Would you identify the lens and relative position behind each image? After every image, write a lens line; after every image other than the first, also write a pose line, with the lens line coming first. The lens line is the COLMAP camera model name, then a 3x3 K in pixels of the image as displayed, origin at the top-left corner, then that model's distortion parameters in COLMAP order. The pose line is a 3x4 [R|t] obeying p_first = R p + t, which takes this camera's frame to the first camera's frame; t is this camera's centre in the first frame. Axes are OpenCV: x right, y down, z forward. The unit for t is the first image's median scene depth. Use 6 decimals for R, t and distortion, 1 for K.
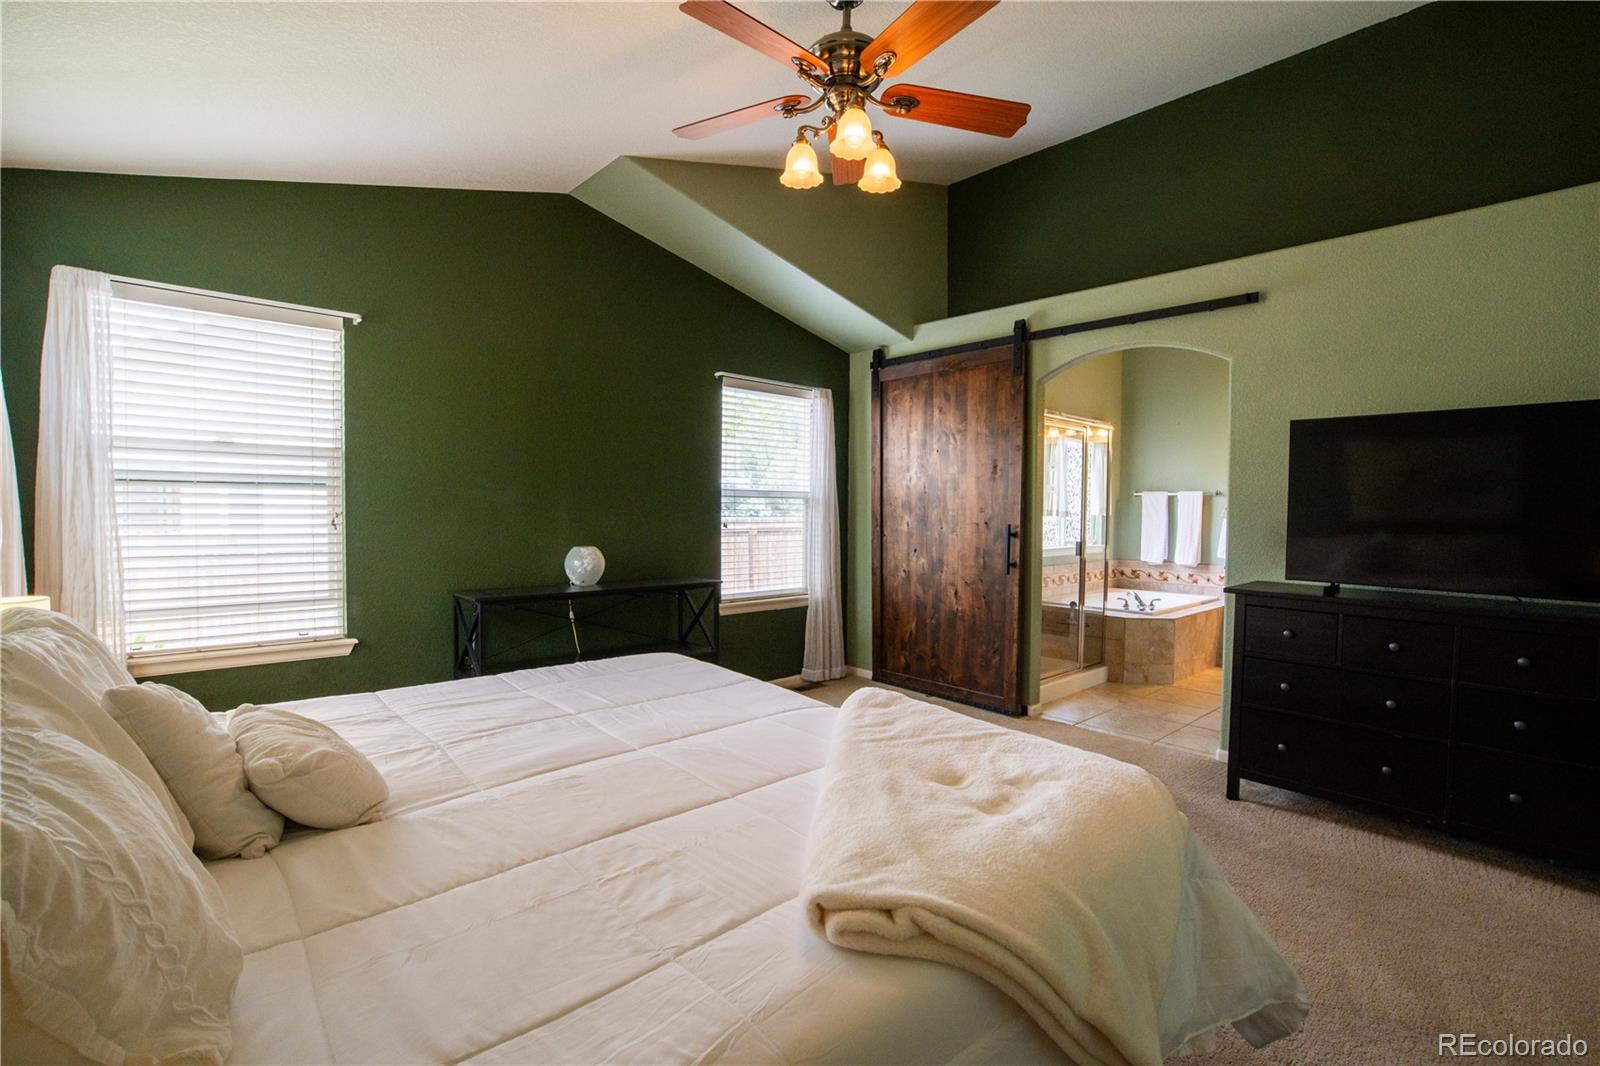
lens RADIAL K [[748.7, 0, 803.2], [0, 748.7, 533.0], [0, 0, 1]] dist [-0.039357, 0.016747]
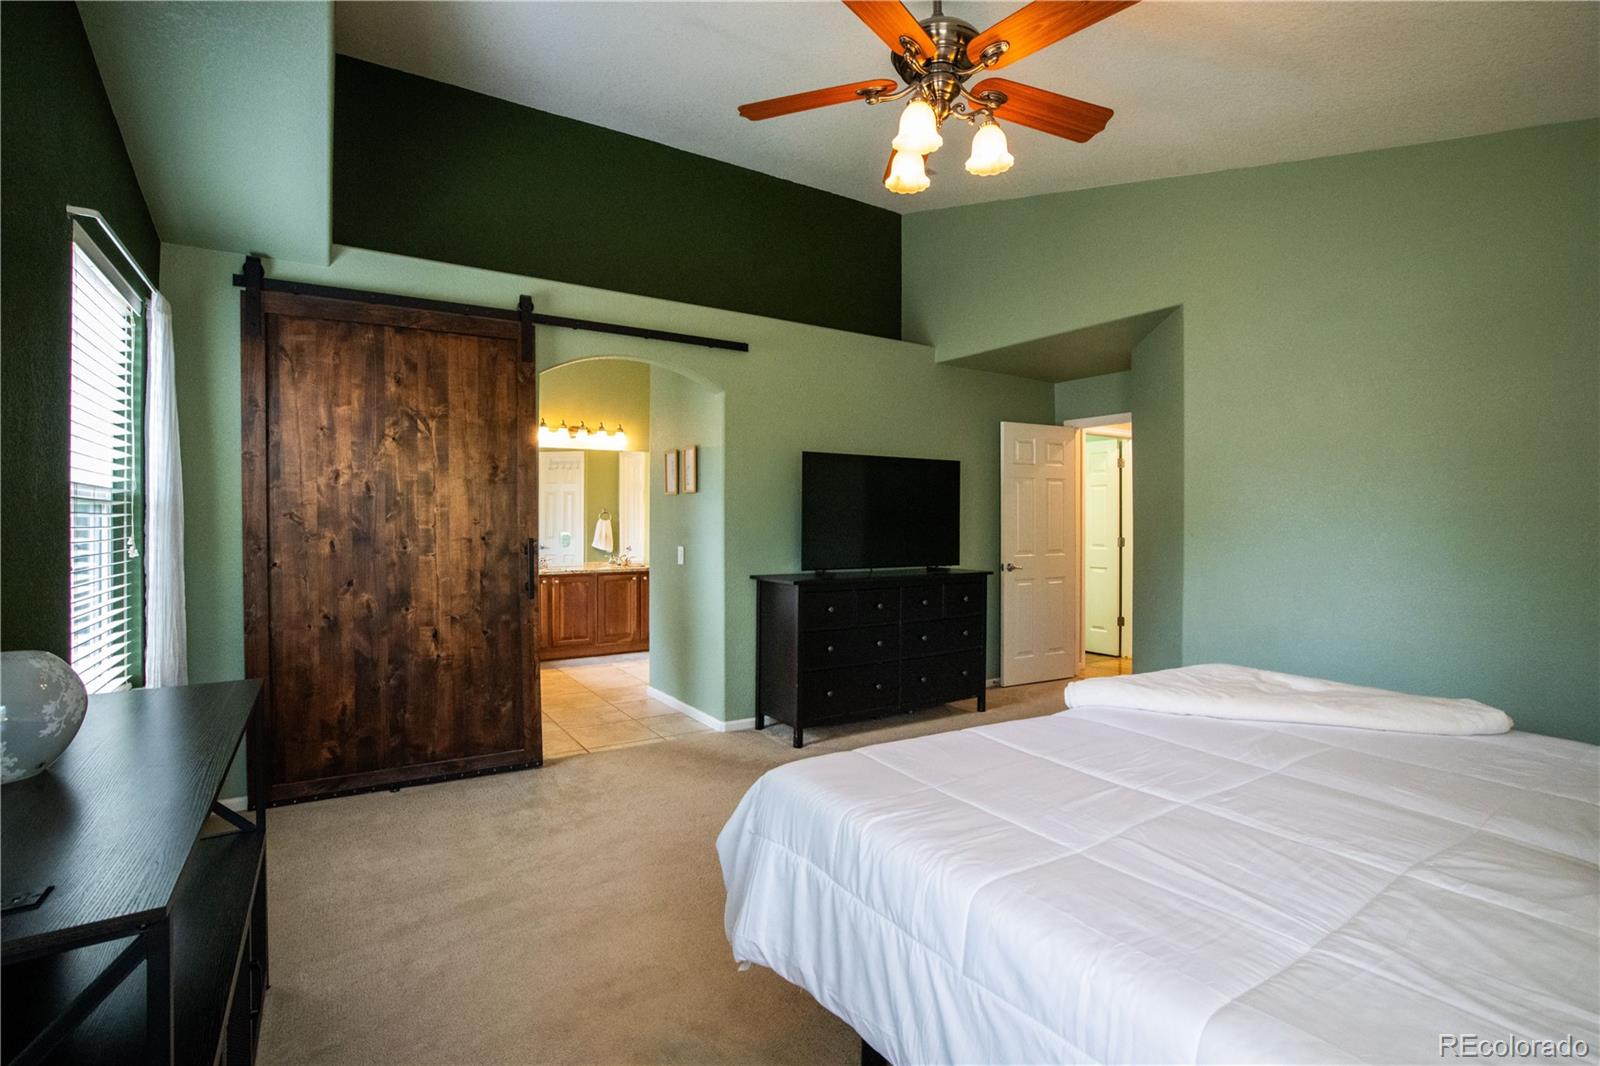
lens RADIAL K [[748.7, 0, 795.8], [0, 748.7, 525.6], [0, 0, 1]] dist [-0.039357, 0.016747]
pose [[0.170725, -0.018536, 0.985144, -0.450718], [0.033515, 0.999354, 0.012995, -0.024629], [-0.984749, 0.030798, 0.171236, 0.519220]]
